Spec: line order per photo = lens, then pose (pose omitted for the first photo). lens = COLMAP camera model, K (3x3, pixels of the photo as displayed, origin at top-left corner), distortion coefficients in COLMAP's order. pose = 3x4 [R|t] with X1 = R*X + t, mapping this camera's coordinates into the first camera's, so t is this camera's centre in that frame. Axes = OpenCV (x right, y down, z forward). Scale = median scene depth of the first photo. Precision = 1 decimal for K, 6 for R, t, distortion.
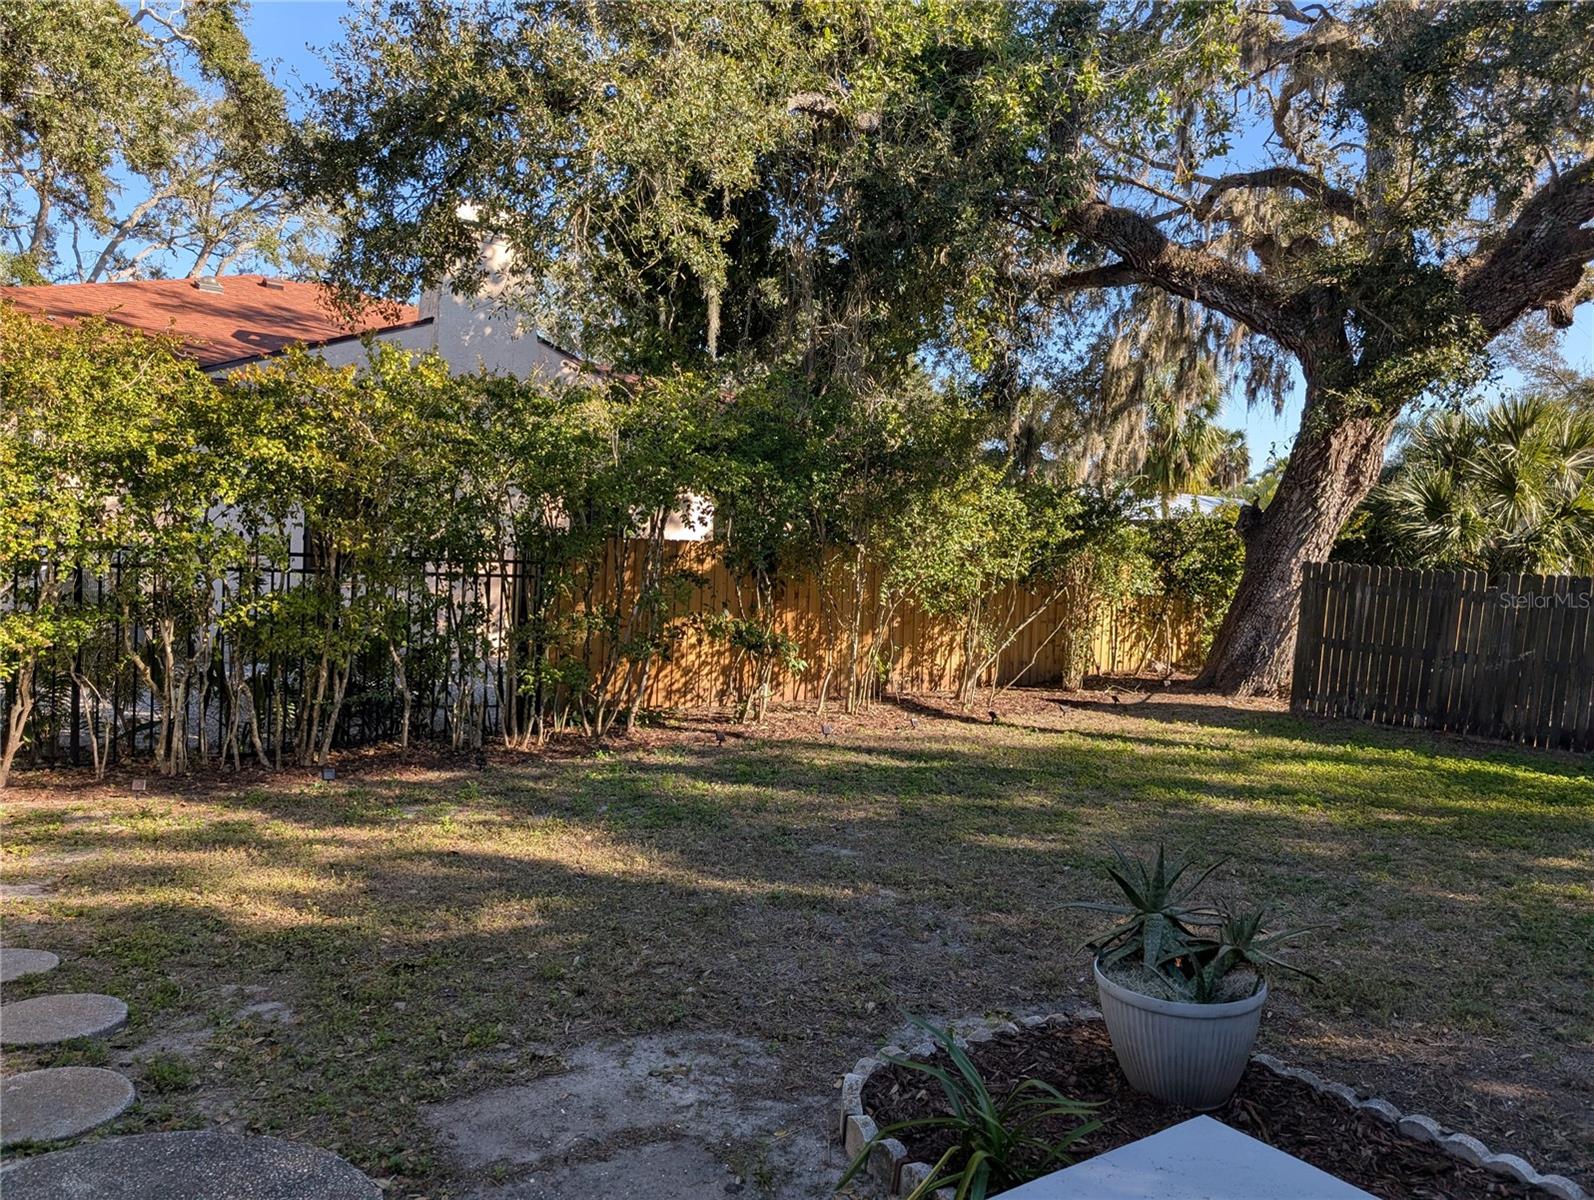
lens RADIAL K [[1124.4, 0, 798.2], [0, 1124.4, 605.2], [0, 0, 1]] dist [0.035205, -0.019401]
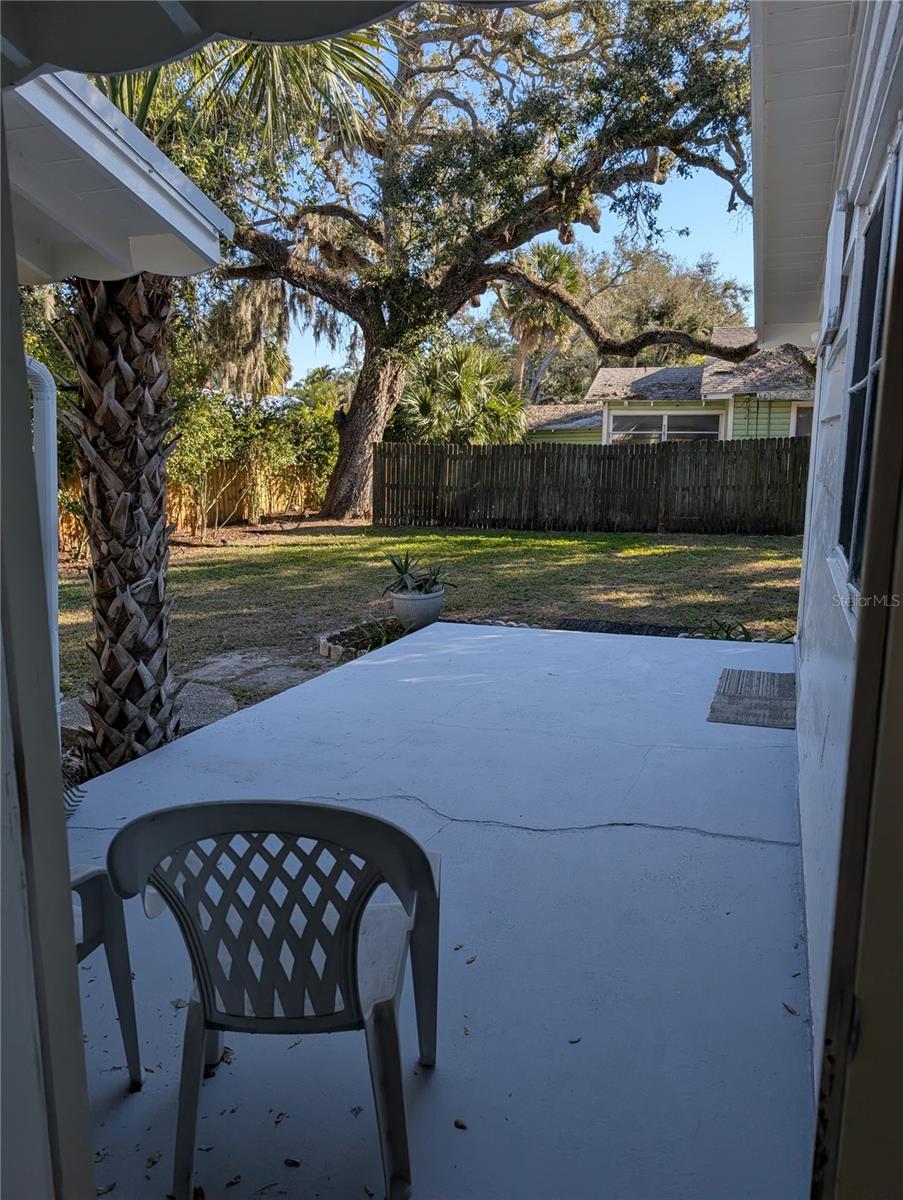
lens RADIAL K [[846.5, 0, 451.5], [0, 846.5, 600.0], [0, 0, 1]] dist [0.035205, -0.019401]
pose [[0.840544, -0.140390, 0.523237, -0.189541], [0.063928, 0.984794, 0.161535, -0.000594], [-0.537959, -0.102328, 0.836737, -0.230083]]
